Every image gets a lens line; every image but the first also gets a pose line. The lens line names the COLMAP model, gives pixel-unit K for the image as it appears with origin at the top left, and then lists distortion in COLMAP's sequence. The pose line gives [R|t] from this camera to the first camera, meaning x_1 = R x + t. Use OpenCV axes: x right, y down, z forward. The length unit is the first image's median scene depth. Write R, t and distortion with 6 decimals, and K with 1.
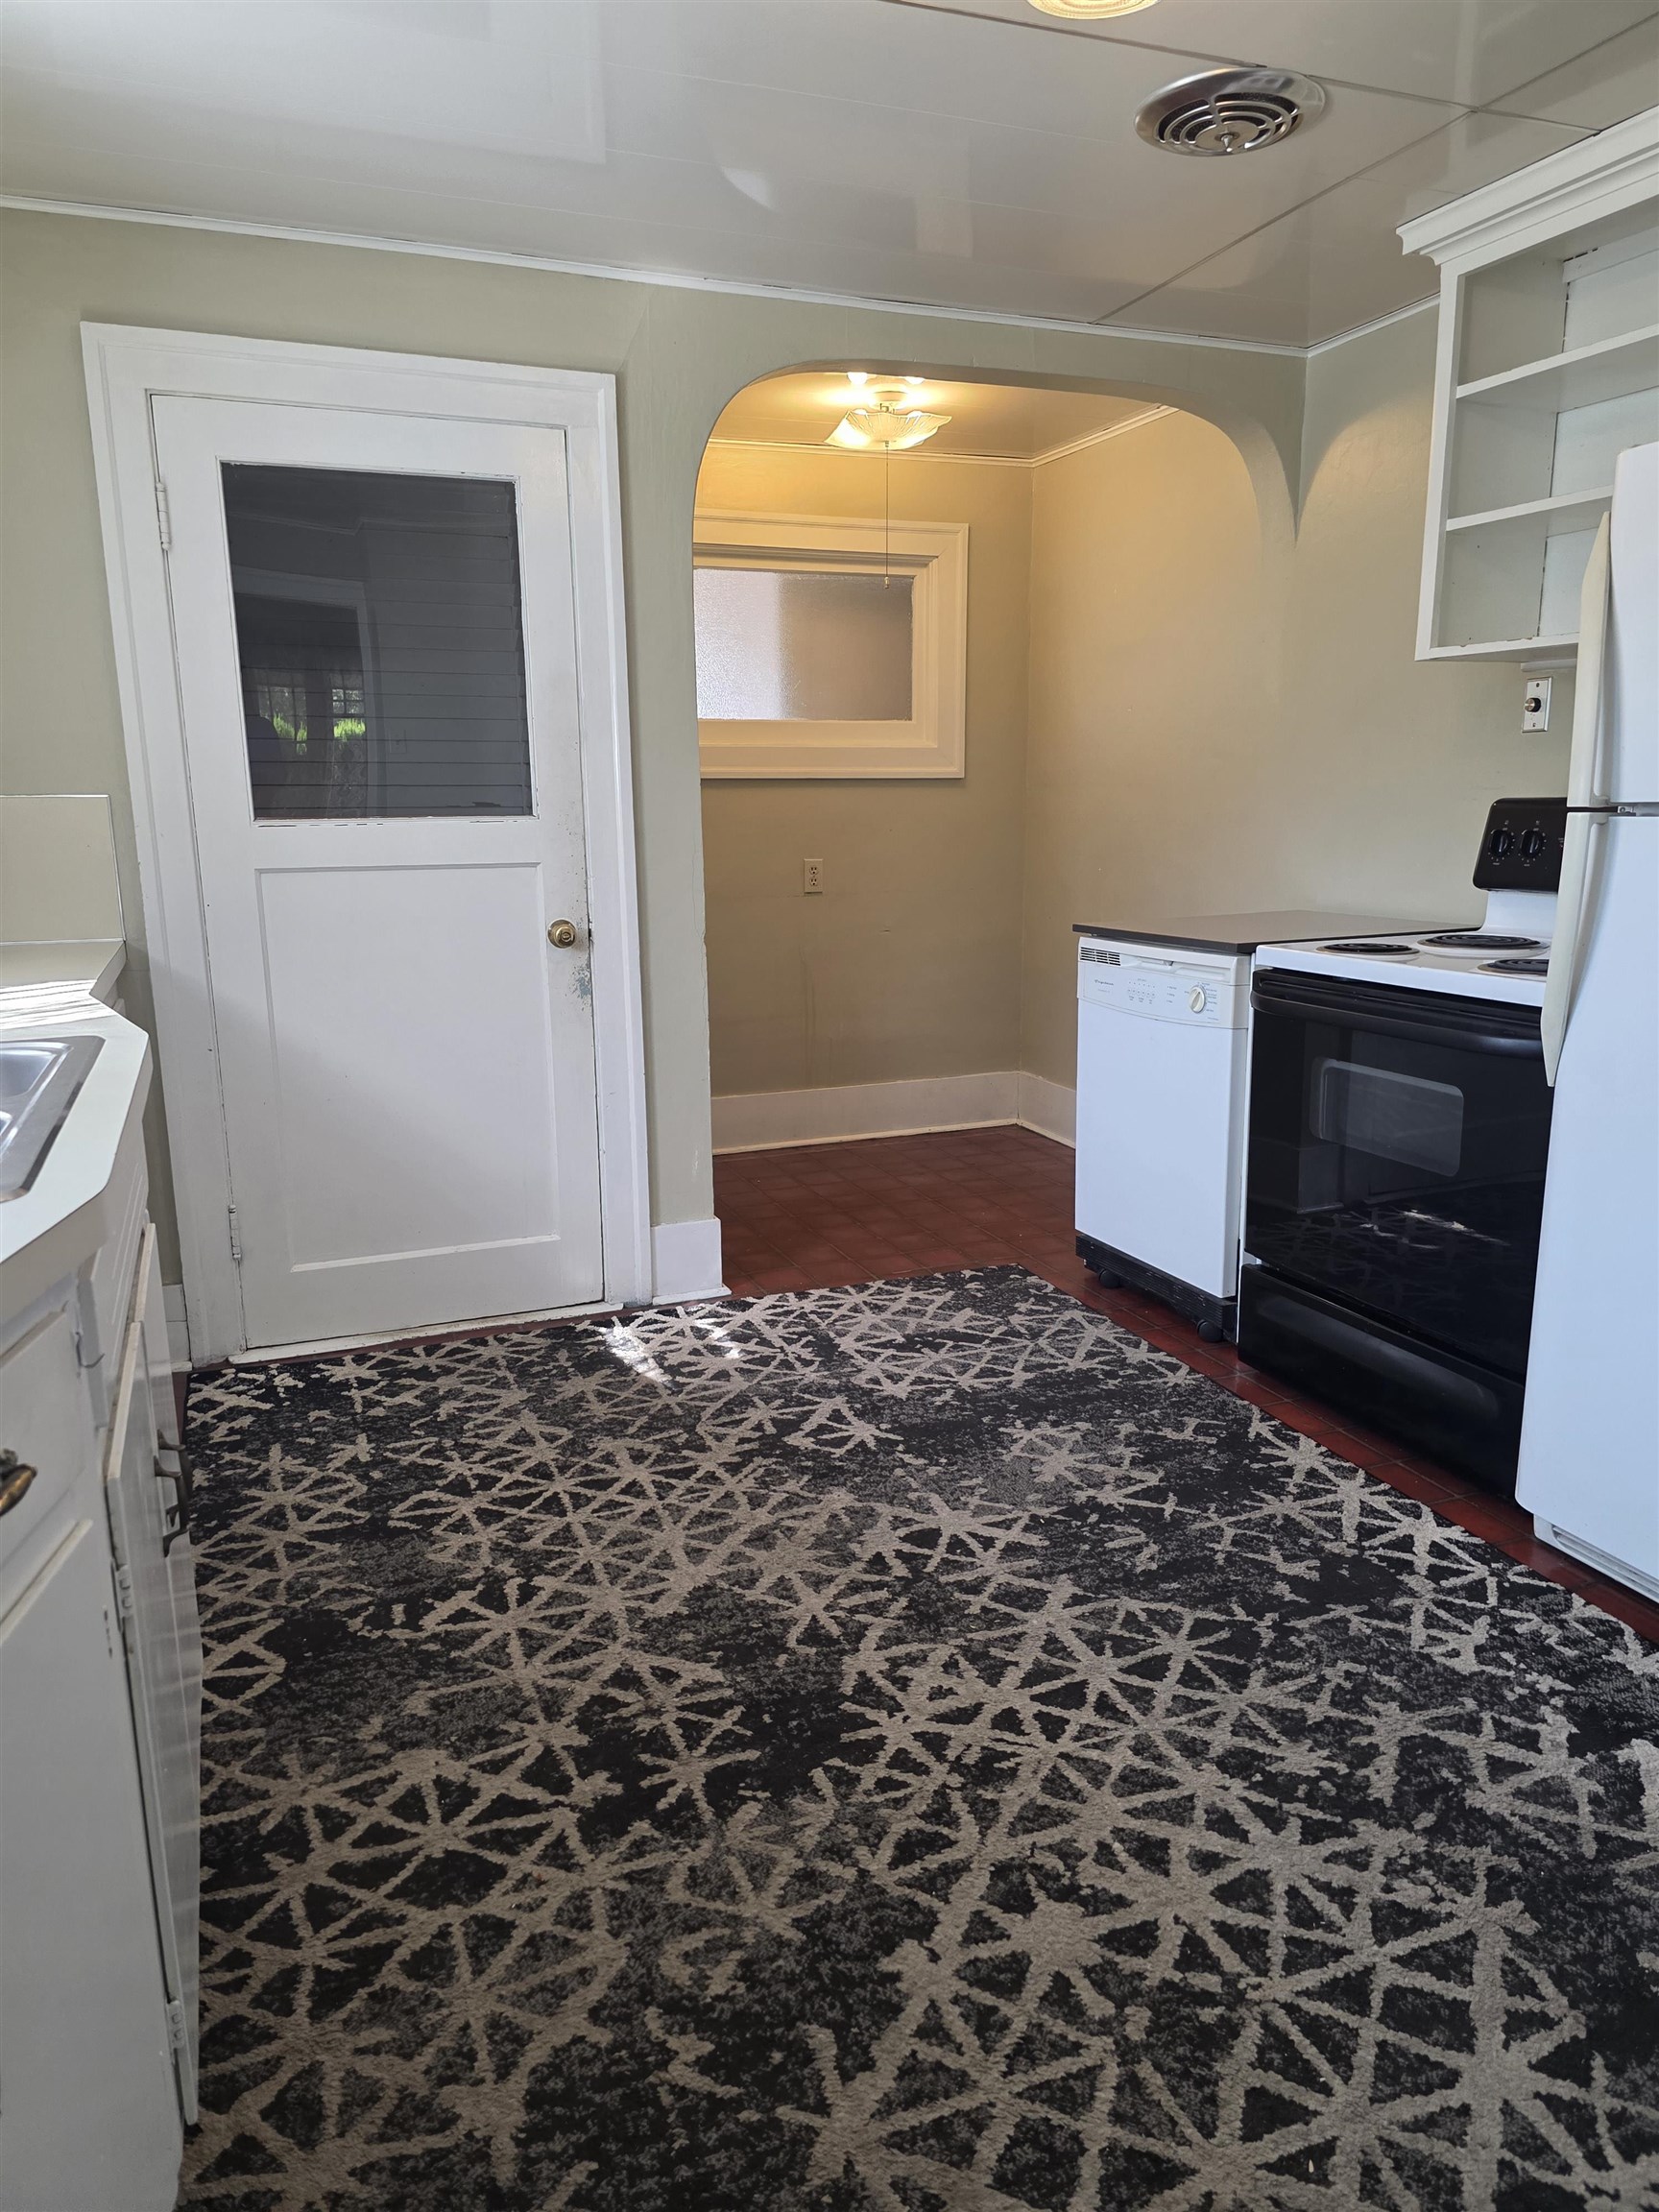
lens RADIAL K [[1486.8, 0, 826.6], [0, 1486.8, 1085.2], [0, 0, 1]] dist [0.052534, -0.046651]
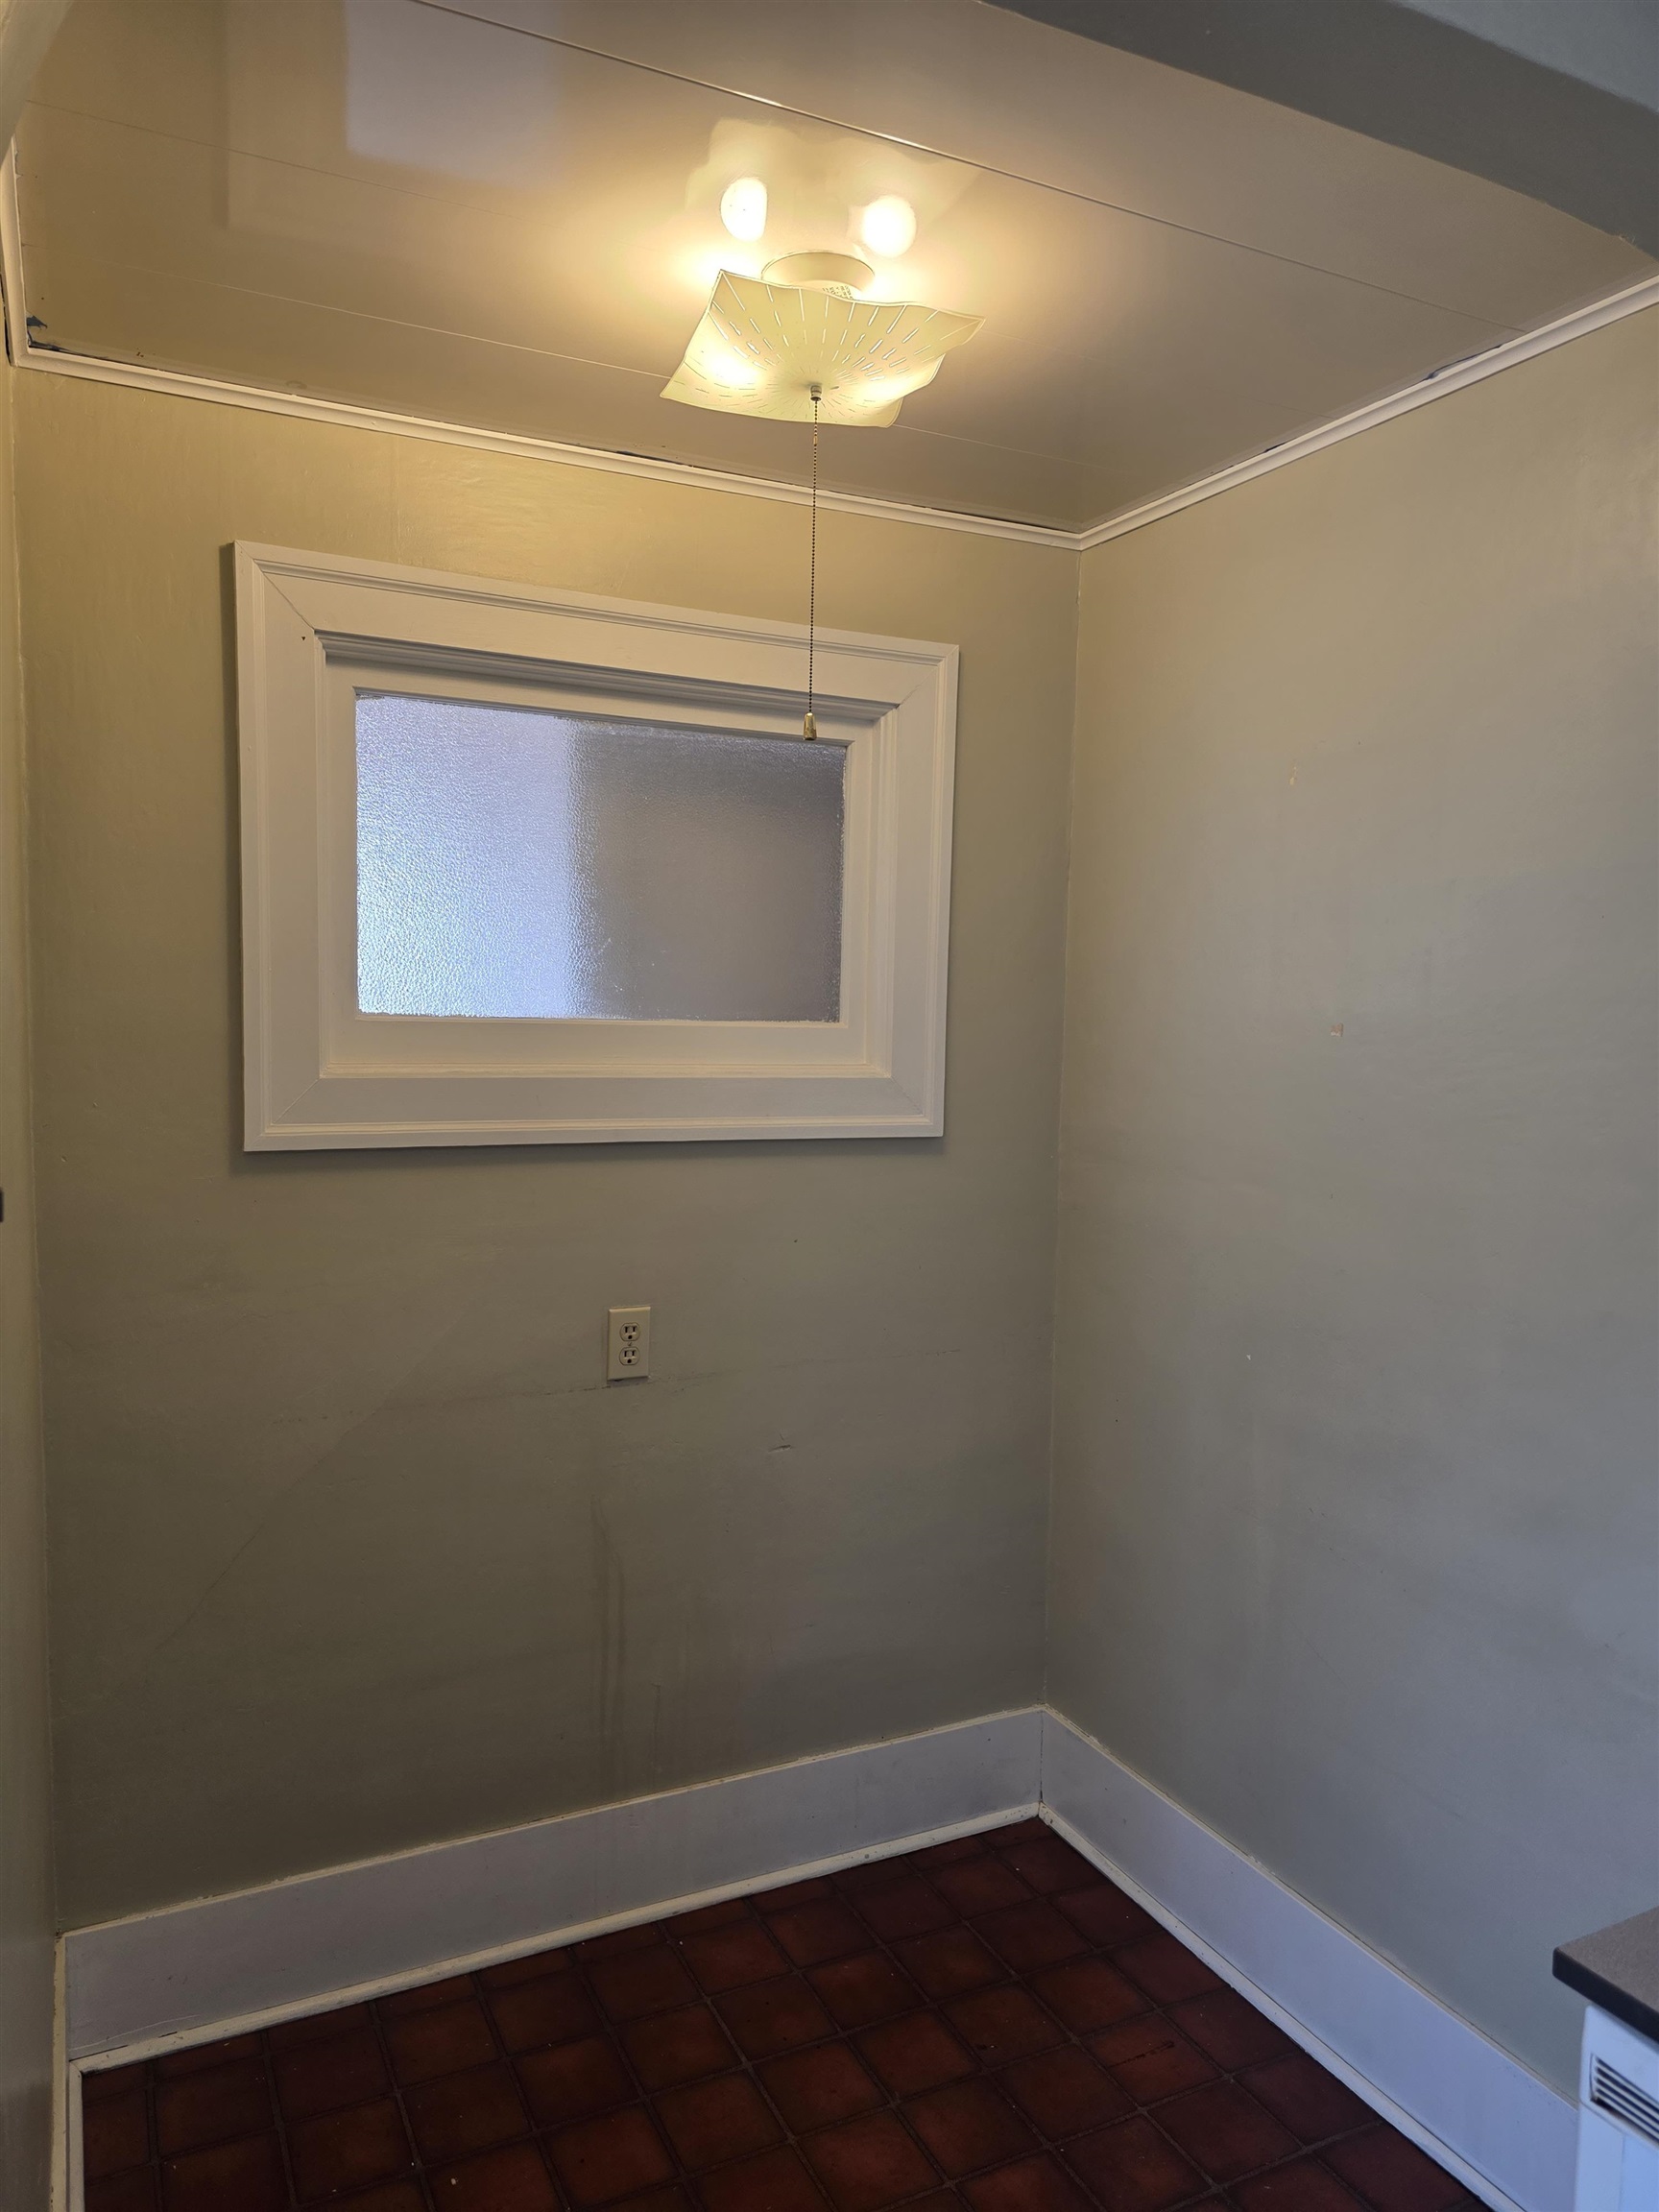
lens RADIAL K [[1486.8, 0, 839.7], [0, 1486.8, 1106.8], [0, 0, 1]] dist [0.052534, -0.046651]
pose [[0.995777, 0.020847, 0.089409, 0.034324], [-0.008578, 0.990745, -0.135467, -0.390418], [-0.091405, 0.134128, 0.986739, 1.342211]]
